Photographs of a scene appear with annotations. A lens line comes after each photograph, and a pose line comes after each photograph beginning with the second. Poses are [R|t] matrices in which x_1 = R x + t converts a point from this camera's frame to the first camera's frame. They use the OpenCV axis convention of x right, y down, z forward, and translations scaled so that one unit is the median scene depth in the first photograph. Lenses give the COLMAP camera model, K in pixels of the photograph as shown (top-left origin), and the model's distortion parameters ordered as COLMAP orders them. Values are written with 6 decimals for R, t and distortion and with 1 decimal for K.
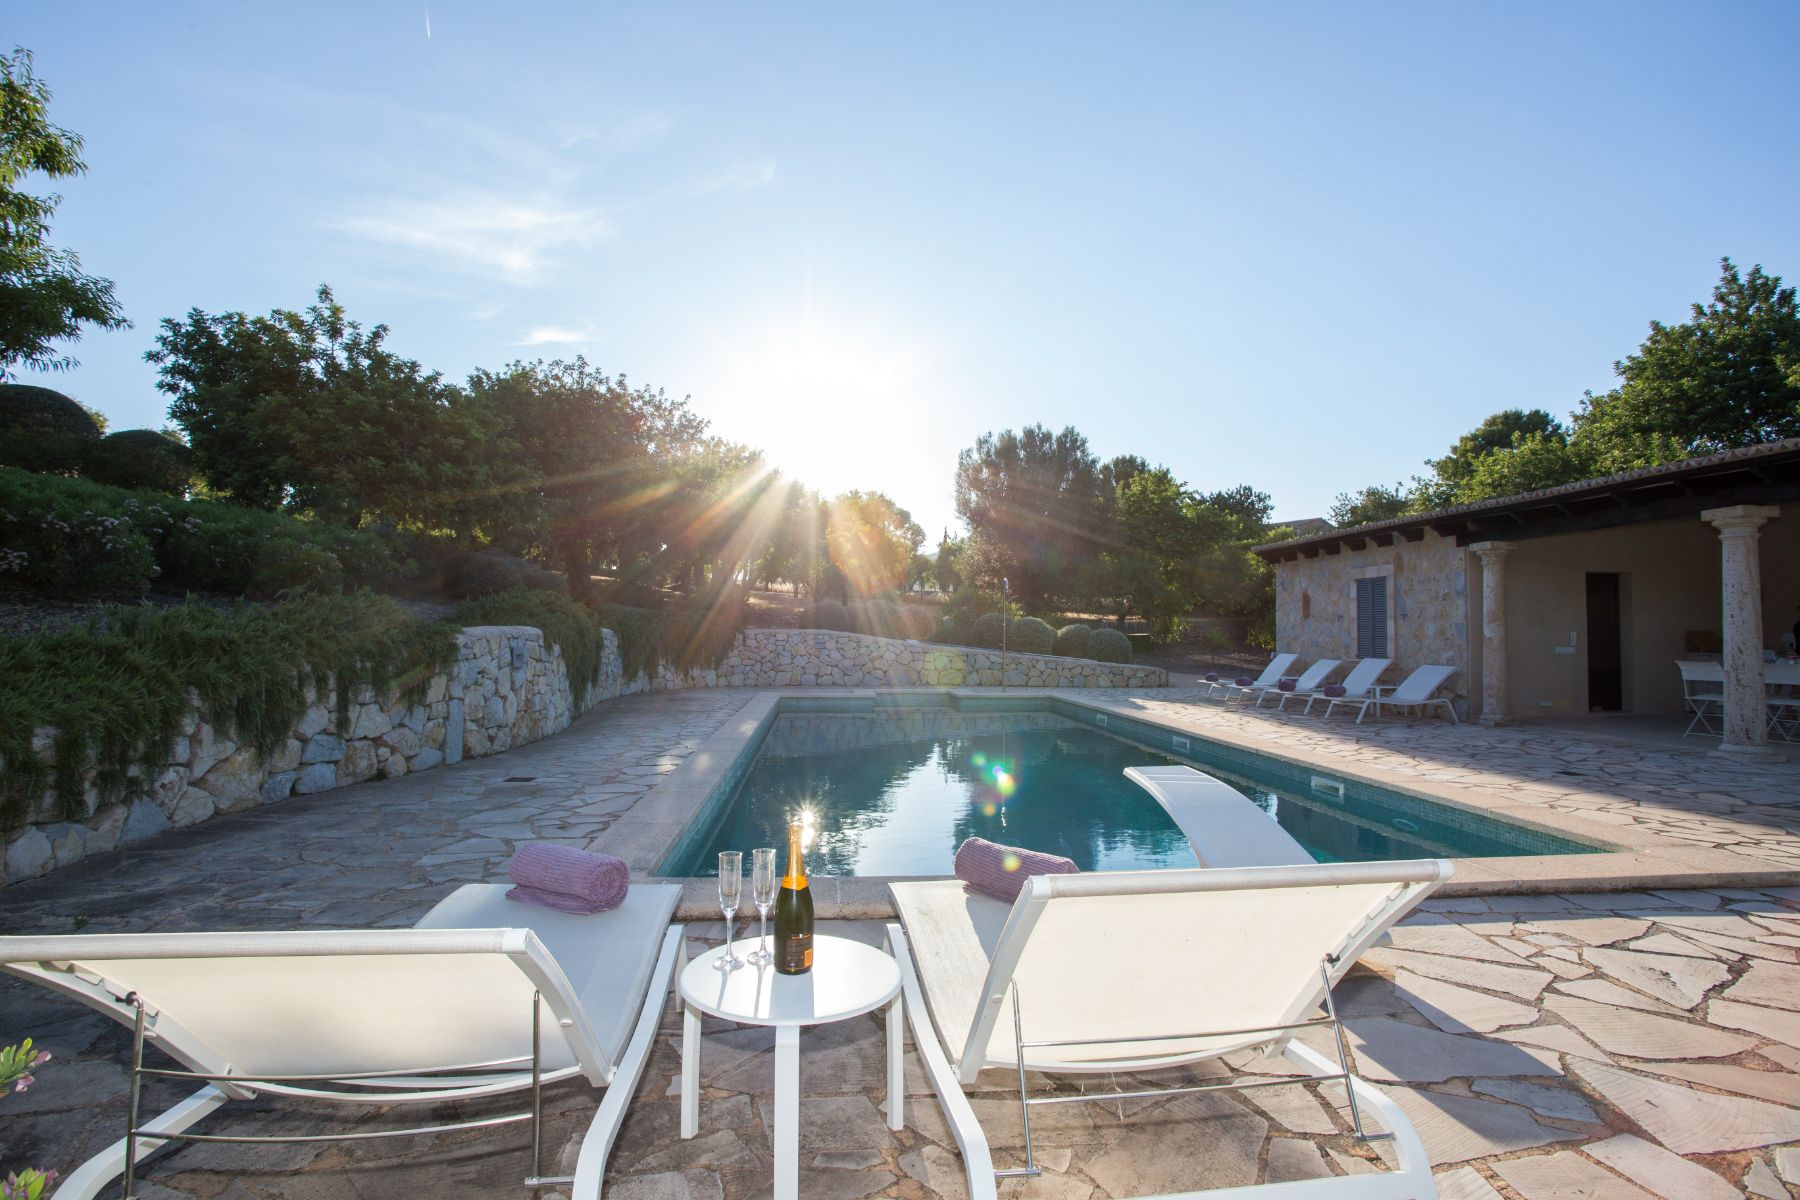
lens RADIAL K [[857.3, 0, 948.0], [0, 857.3, 603.2], [0, 0, 1]] dist [-0.000662, -0.000204]
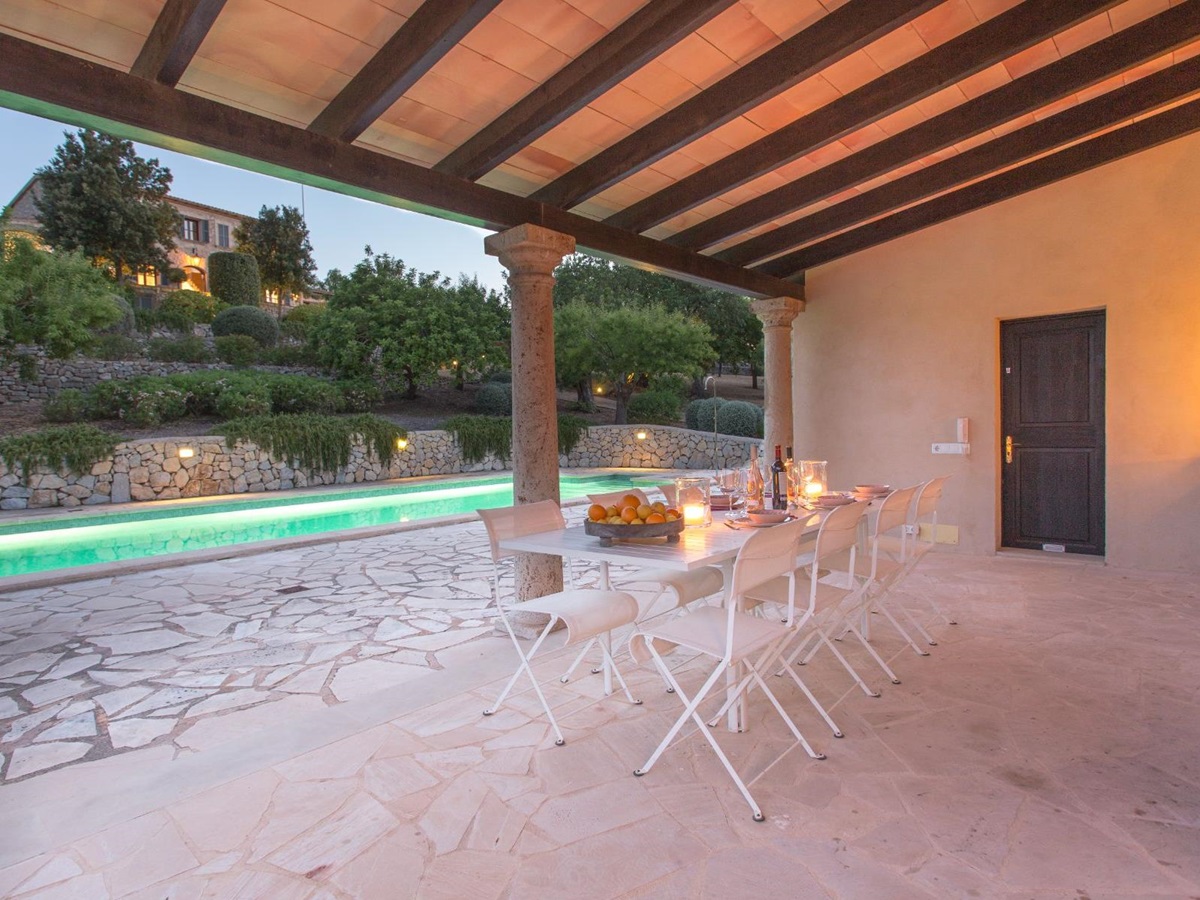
lens RADIAL K [[642.6, 0, 600.0], [0, 642.6, 450.0], [0, 0, 1]] dist [-0.002669, -0.000501]
pose [[0.620067, 0.007698, -0.784511, 1.619943], [0.057672, 0.996799, 0.055364, 0.040477], [0.782426, -0.079574, 0.617638, 1.089185]]
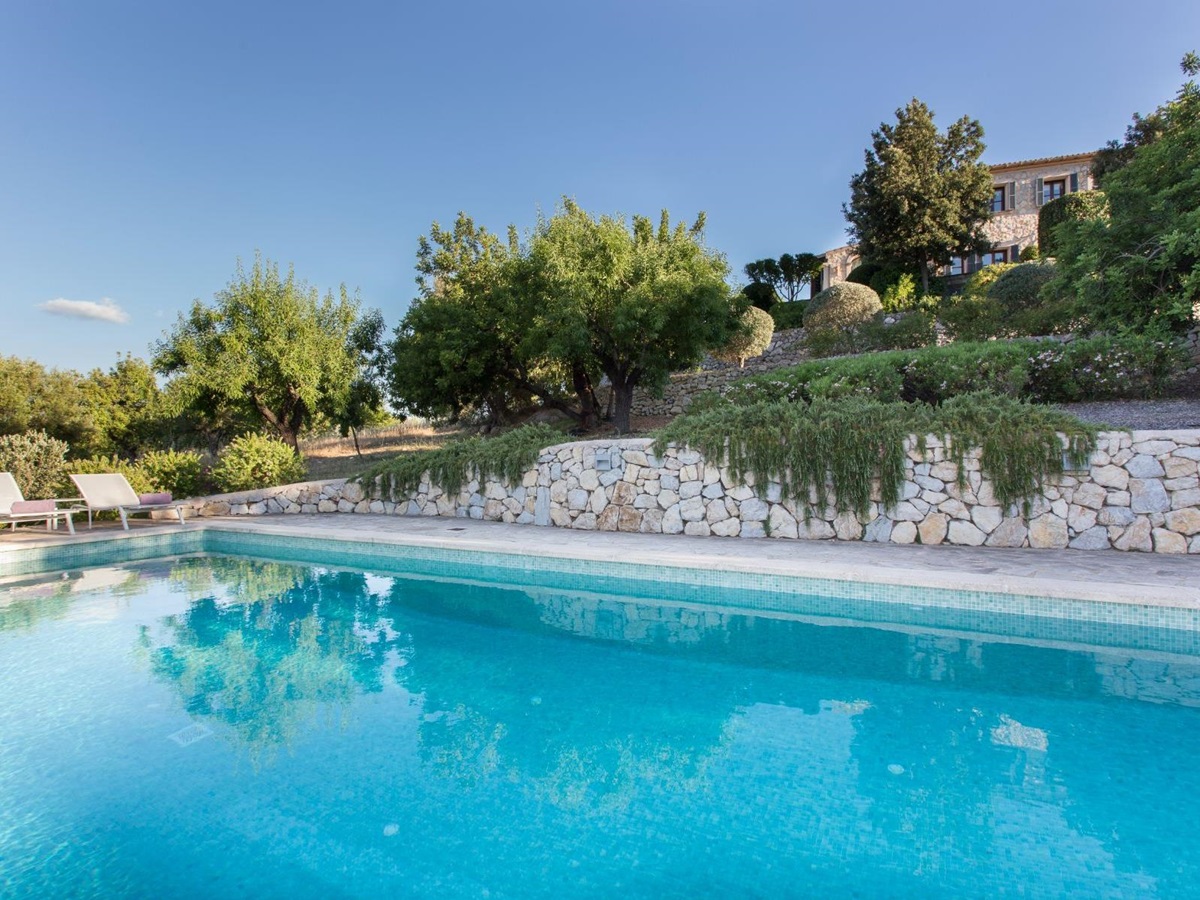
lens RADIAL K [[642.6, 0, 600.0], [0, 642.6, 450.0], [0, 0, 1]] dist [-0.002669, -0.000501]
pose [[-0.611707, -0.017471, -0.790892, 0.363106], [0.029949, 0.998528, -0.045222, 0.115433], [0.790518, -0.051349, -0.610283, 2.083823]]
